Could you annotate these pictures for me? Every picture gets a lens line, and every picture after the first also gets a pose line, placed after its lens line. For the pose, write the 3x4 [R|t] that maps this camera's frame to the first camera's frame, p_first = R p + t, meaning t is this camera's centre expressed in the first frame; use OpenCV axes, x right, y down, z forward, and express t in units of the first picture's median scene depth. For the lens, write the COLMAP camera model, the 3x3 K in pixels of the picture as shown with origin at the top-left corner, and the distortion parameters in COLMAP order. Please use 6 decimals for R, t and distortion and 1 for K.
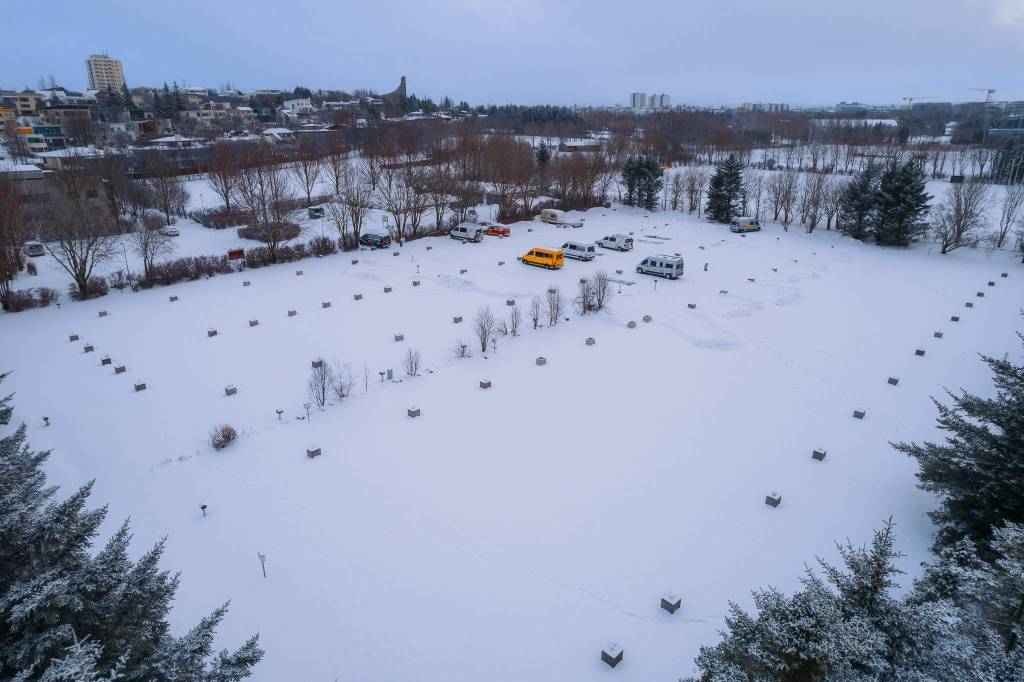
lens RADIAL K [[647.6, 0, 512.0], [0, 647.6, 341.0], [0, 0, 1]] dist [-0.098621, 0.079919]
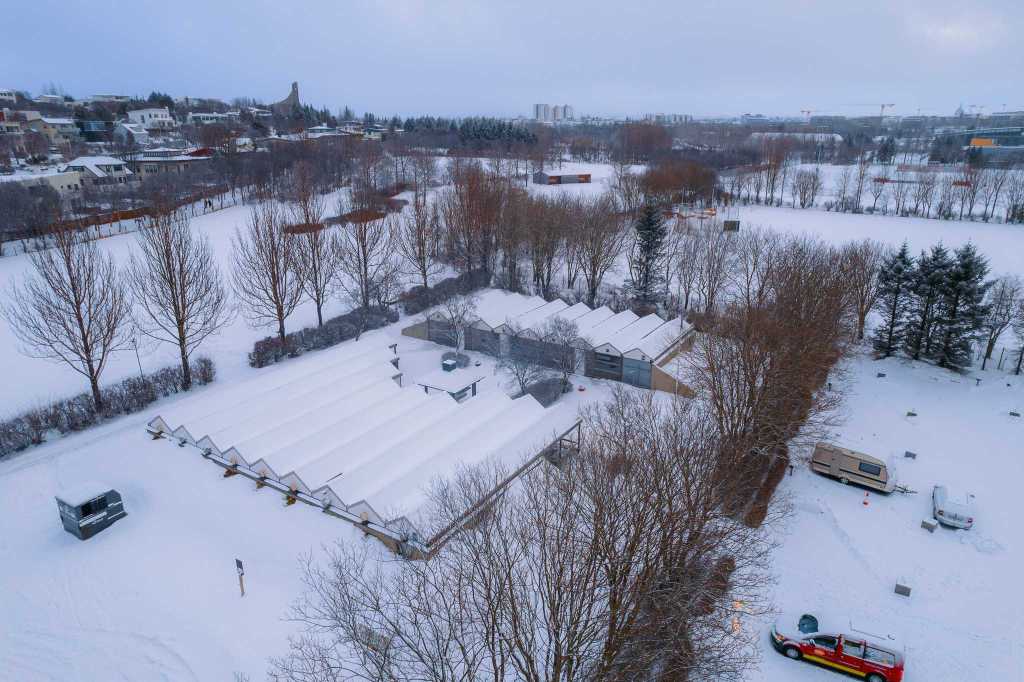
lens RADIAL K [[647.6, 0, 512.0], [0, 647.6, 341.0], [0, 0, 1]] dist [-0.098621, 0.079919]
pose [[0.986843, -0.047608, 0.154512, -0.050936], [0.050070, 0.998673, -0.012083, -0.082023], [-0.153732, 0.019660, 0.987917, 0.218892]]
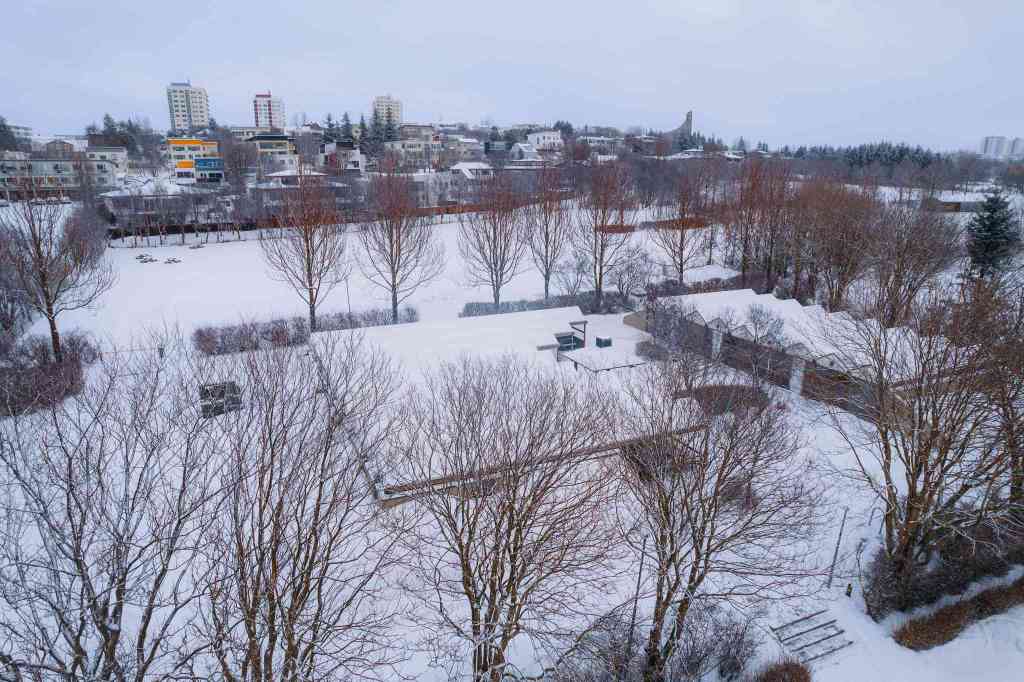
lens RADIAL K [[647.6, 0, 512.0], [0, 647.6, 341.0], [0, 0, 1]] dist [-0.098621, 0.079919]
pose [[0.907862, 0.111990, -0.404036, -0.016042], [-0.139563, 0.989431, -0.039345, -0.073503], [0.395360, 0.092108, 0.913897, 0.240175]]
